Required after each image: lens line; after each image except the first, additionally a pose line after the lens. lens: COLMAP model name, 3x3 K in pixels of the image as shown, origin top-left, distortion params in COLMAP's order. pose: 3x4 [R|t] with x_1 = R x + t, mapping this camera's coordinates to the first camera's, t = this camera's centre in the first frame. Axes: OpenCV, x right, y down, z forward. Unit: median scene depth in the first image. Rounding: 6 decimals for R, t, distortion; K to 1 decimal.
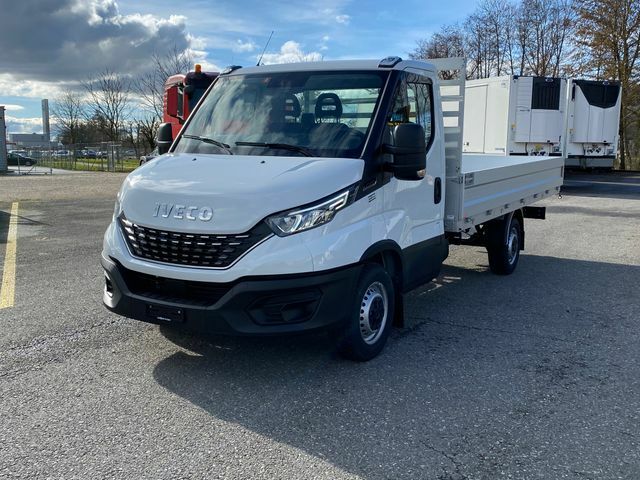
lens RADIAL K [[661.0, 0, 319.5], [0, 661.0, 241.7], [0, 0, 1]] dist [0.022692, 0.000000]
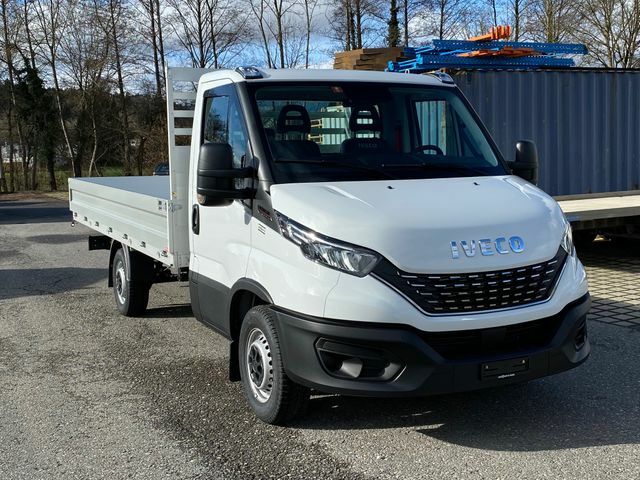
lens RADIAL K [[794.7, 0, 319.7], [0, 794.7, 238.2], [0, 0, 1]] dist [-0.004305, 0.000000]
pose [[0.548340, -0.110837, 0.828878, -1.037421], [0.151497, 0.987943, 0.031886, -0.108187], [-0.822419, 0.108088, 0.558520, 0.545311]]
